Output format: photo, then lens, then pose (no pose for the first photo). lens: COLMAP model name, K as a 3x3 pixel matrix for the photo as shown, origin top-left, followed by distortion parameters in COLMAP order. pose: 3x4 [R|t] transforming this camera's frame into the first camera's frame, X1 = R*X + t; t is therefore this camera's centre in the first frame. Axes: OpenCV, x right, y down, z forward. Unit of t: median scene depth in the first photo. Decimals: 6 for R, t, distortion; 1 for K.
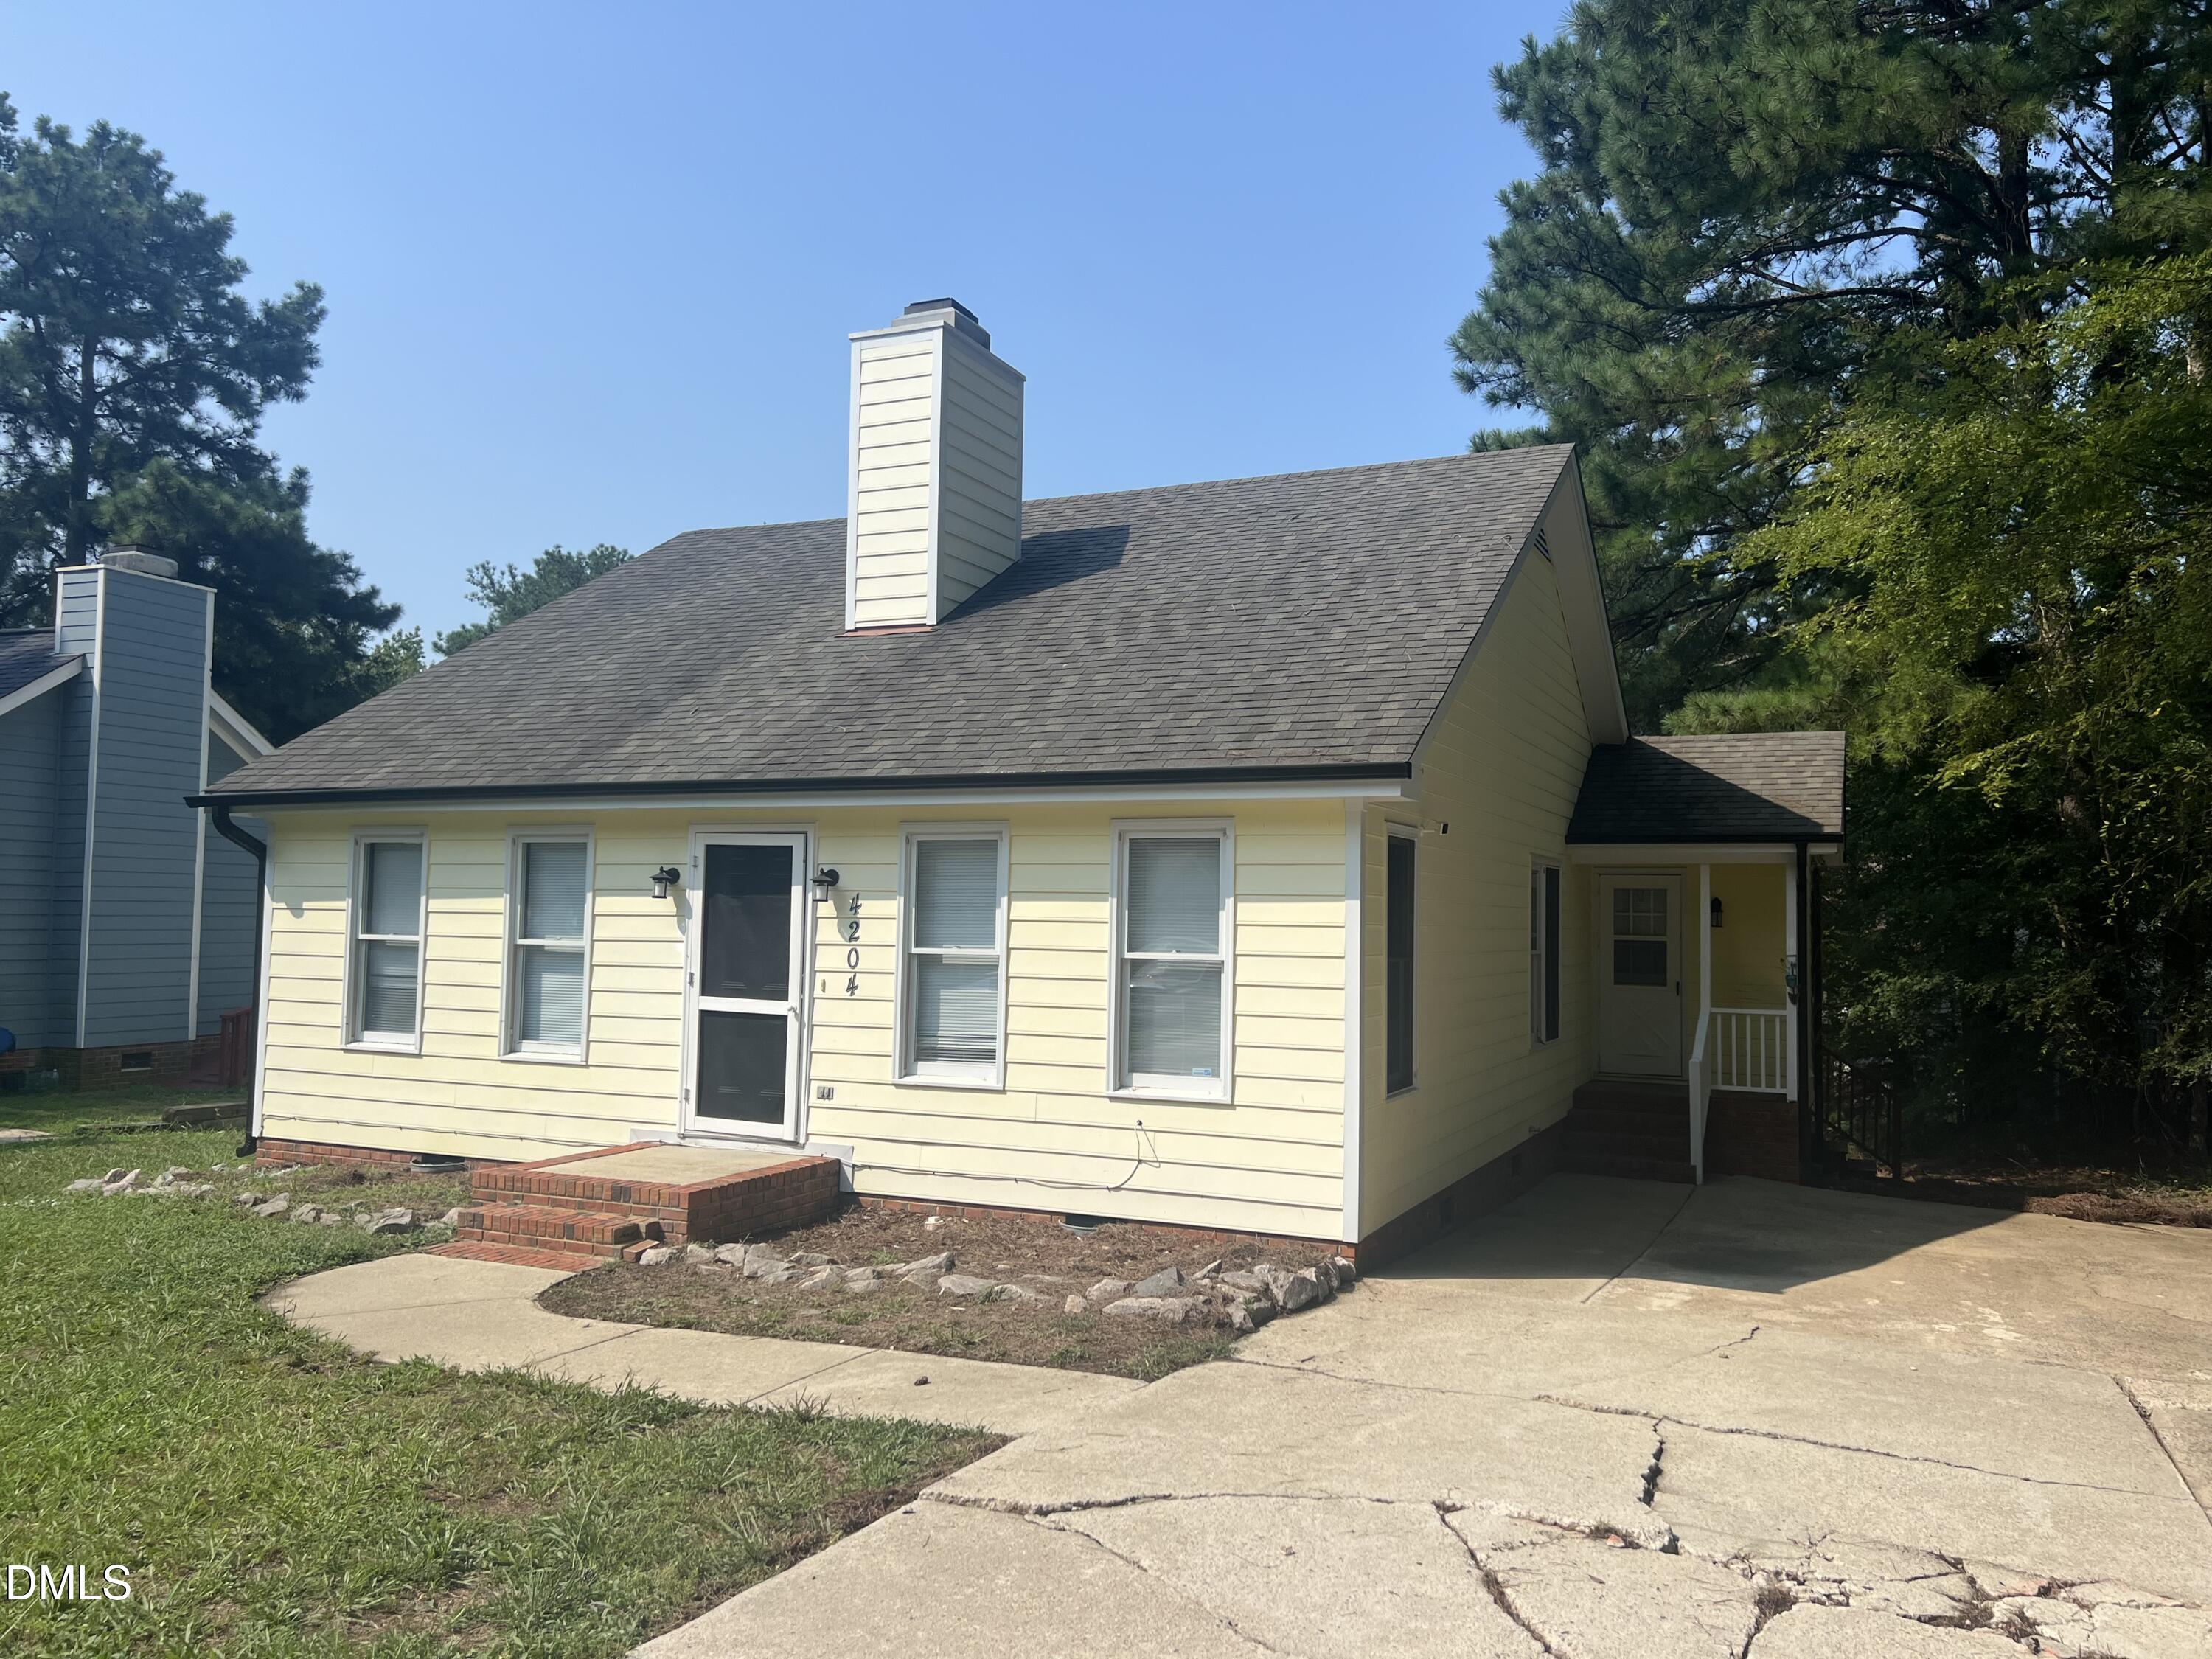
lens RADIAL K [[1674.3, 0, 1106.0], [0, 1674.3, 829.5], [0, 0, 1]] dist [0.122752, -0.360527]
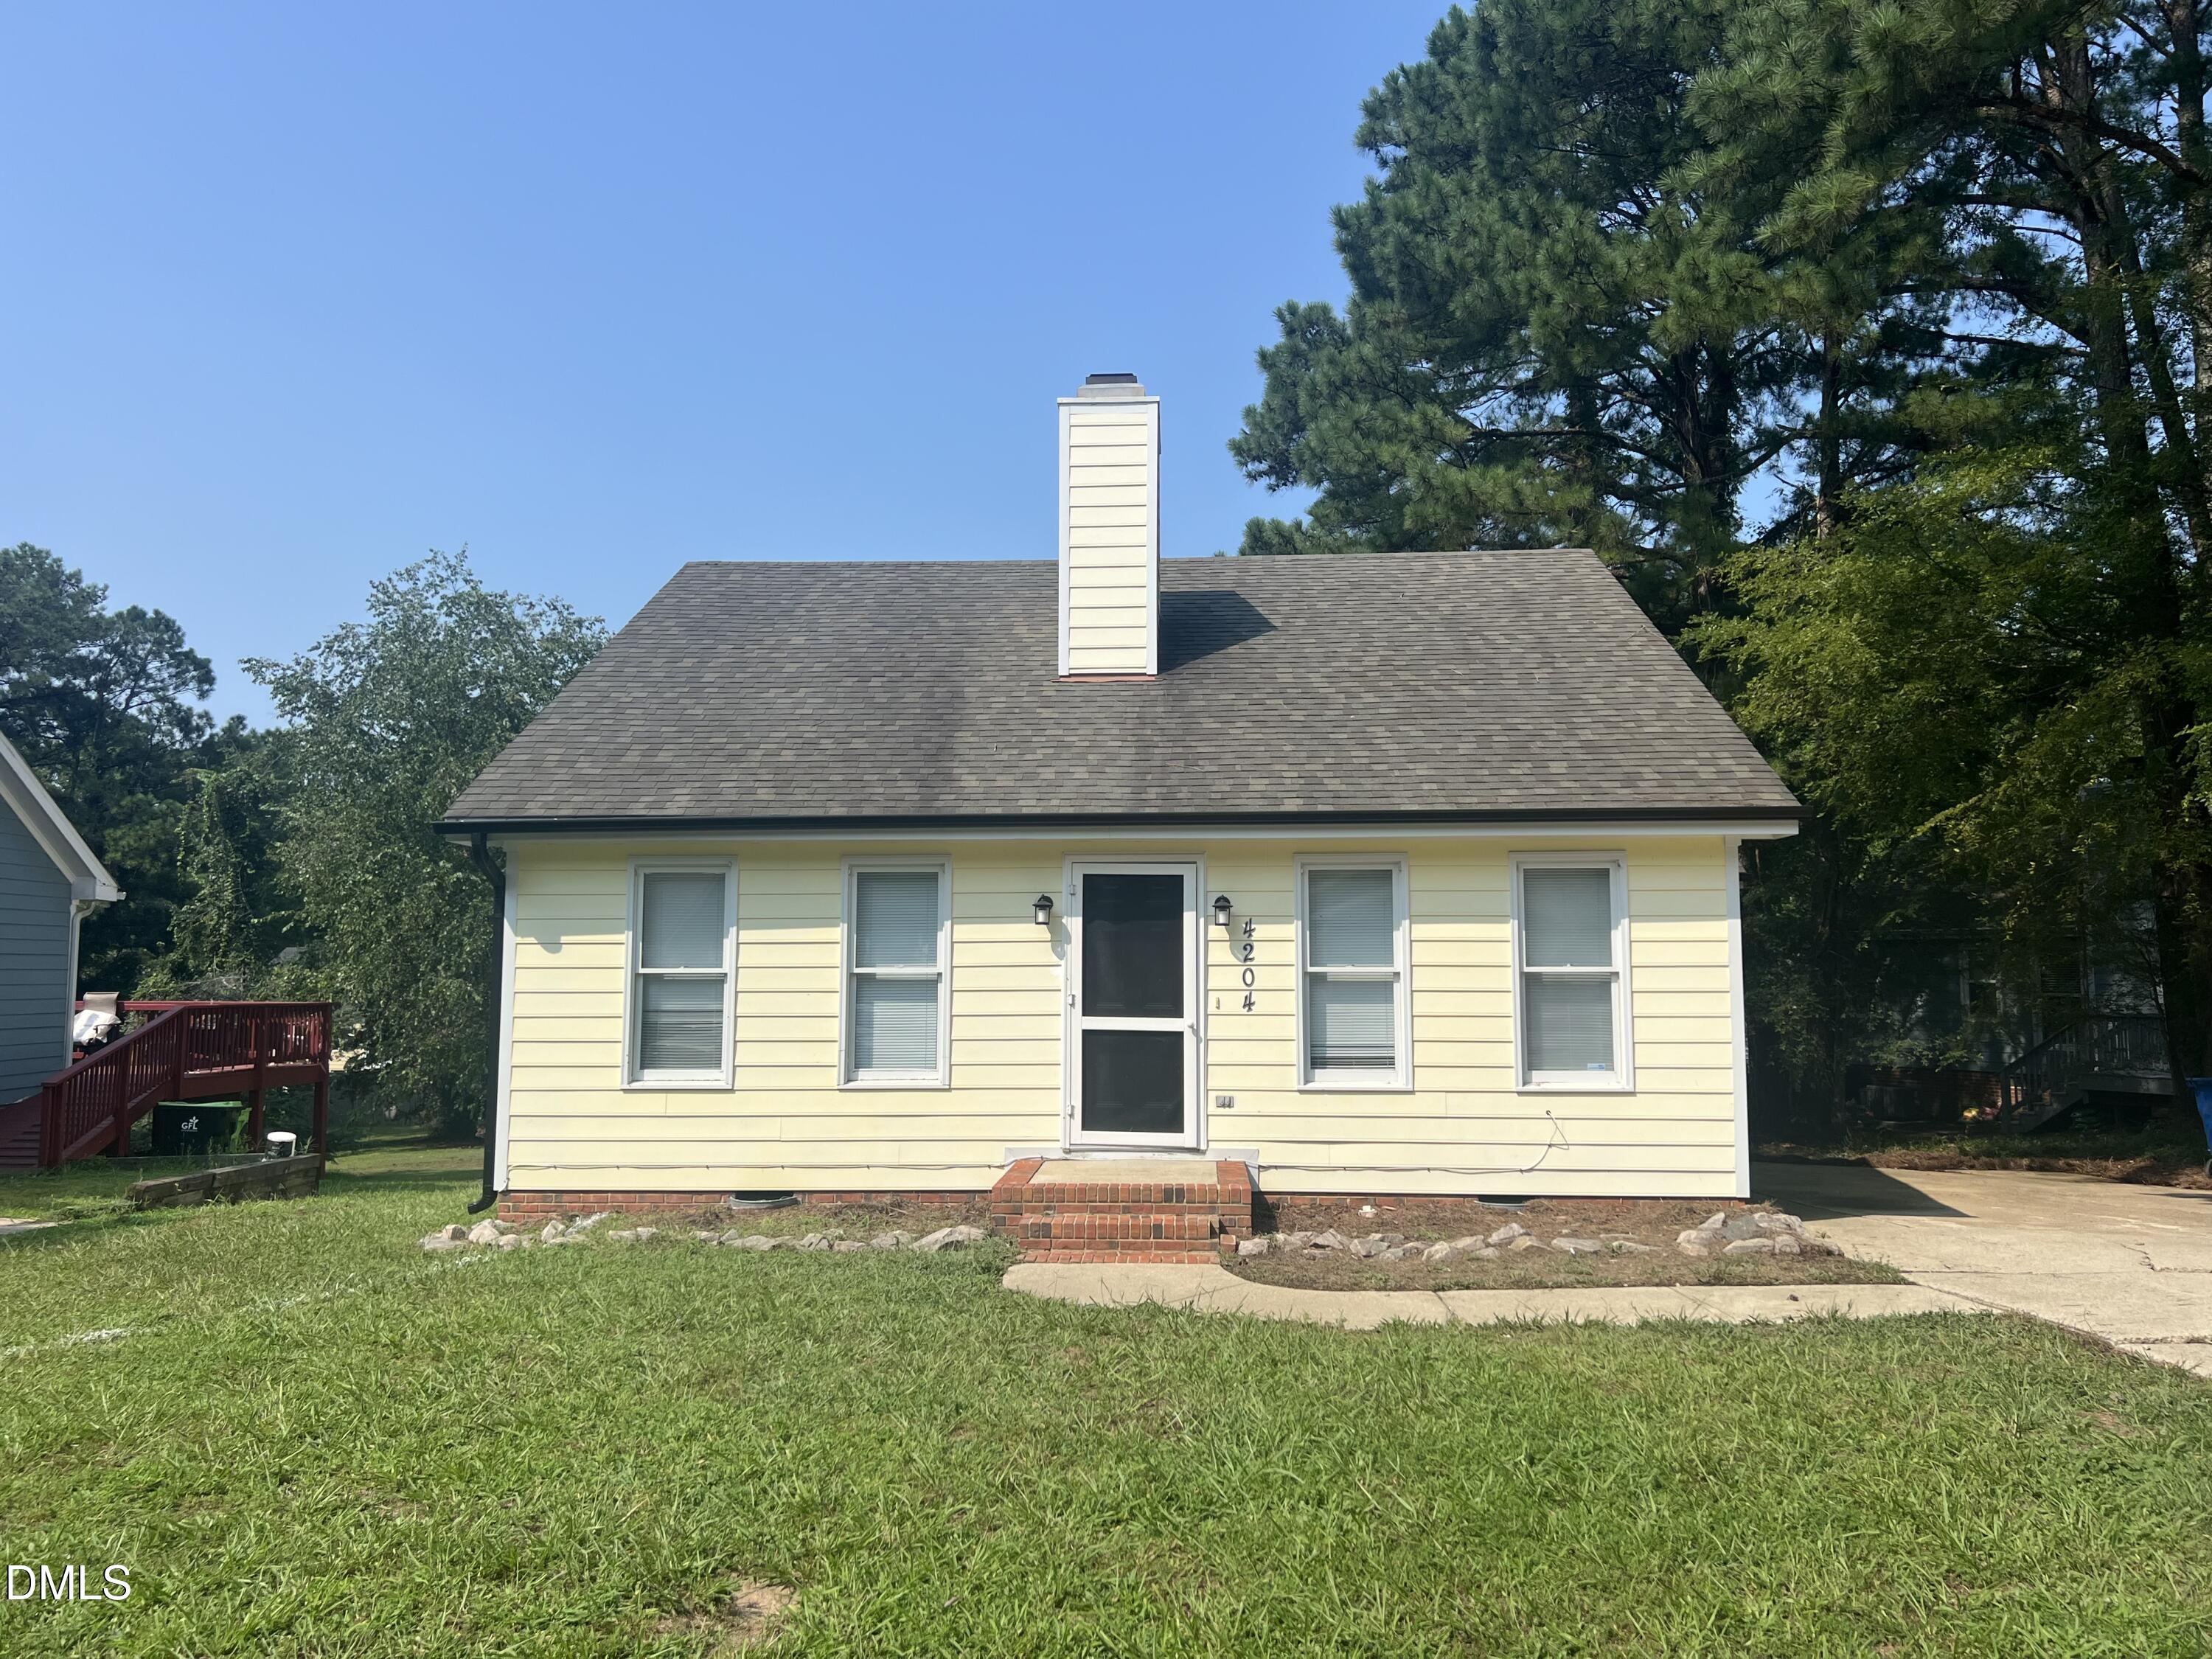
lens RADIAL K [[1661.4, 0, 1090.8], [0, 1661.4, 834.4], [0, 0, 1]] dist [0.118620, -0.190318]
pose [[0.932901, 0.013275, 0.359888, -0.630324], [-0.002709, 0.999551, -0.029846, 0.015825], [-0.360123, 0.026869, 0.932518, 0.020958]]
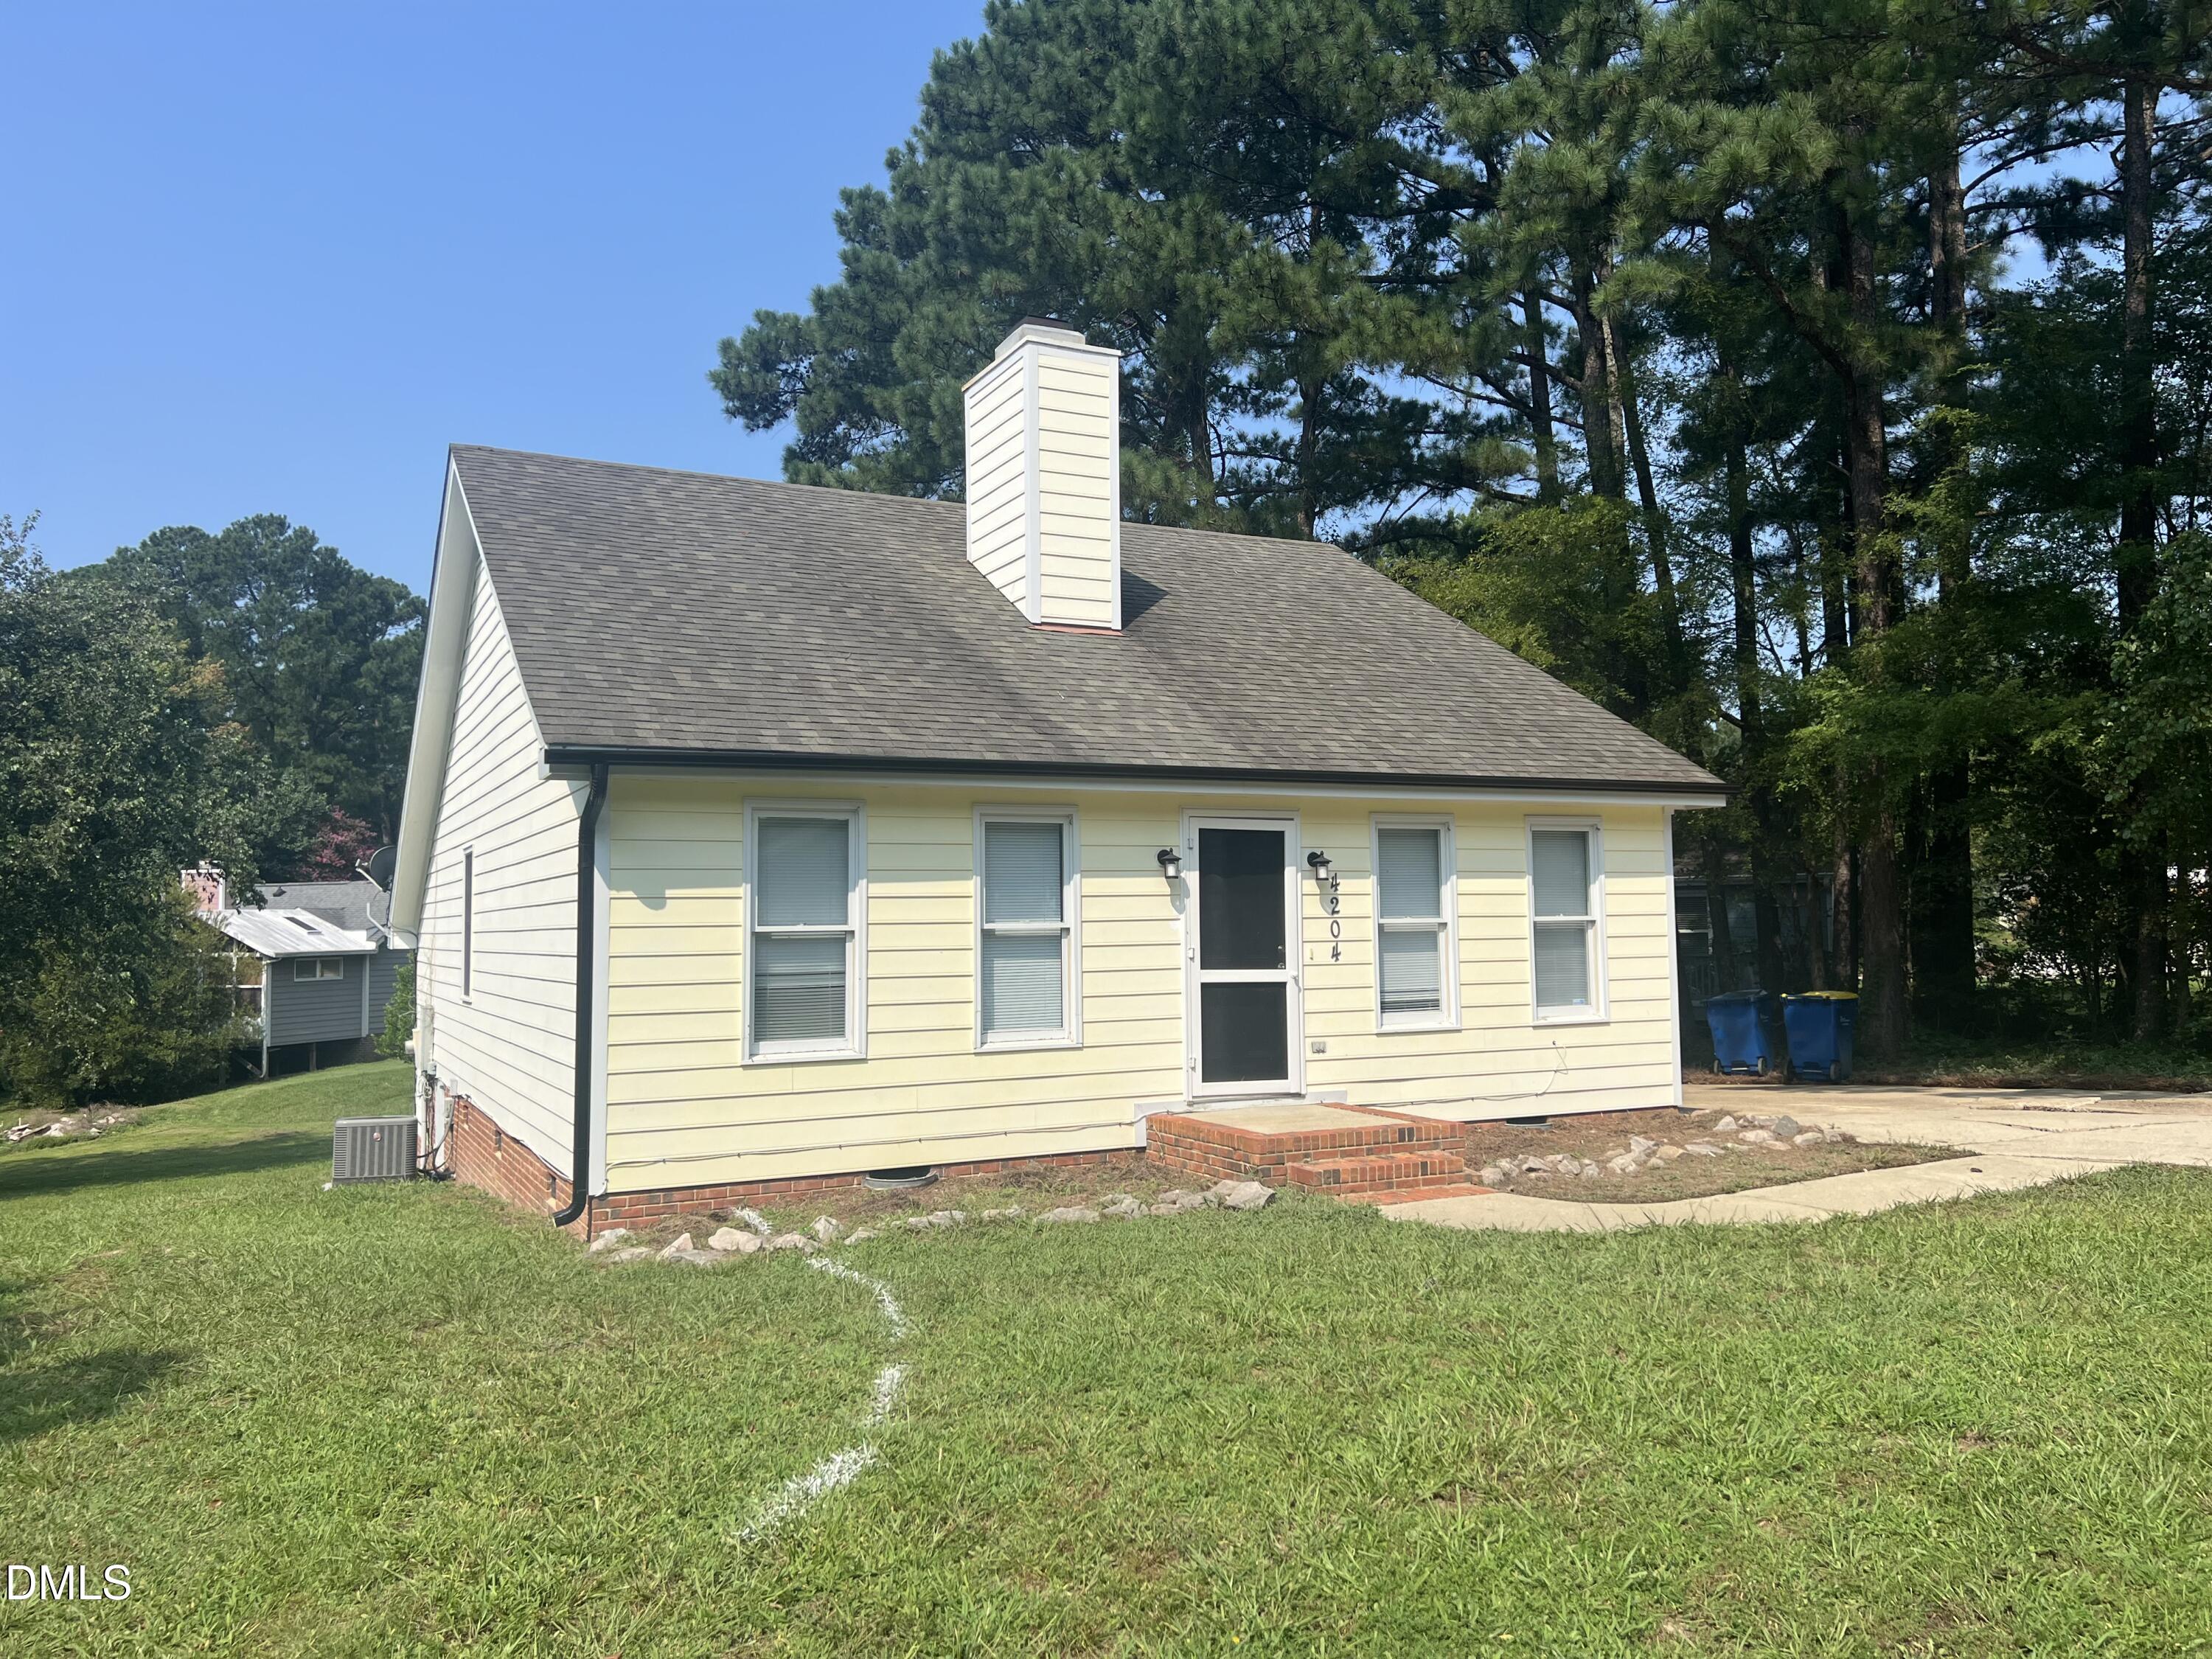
lens RADIAL K [[1661.4, 0, 1090.8], [0, 1661.4, 834.4], [0, 0, 1]] dist [0.118620, -0.190318]
pose [[0.633502, 0.018504, 0.773520, -1.129433], [-0.015987, 0.999814, -0.010825, 0.026253], [-0.773576, -0.005508, 0.633680, 0.398517]]
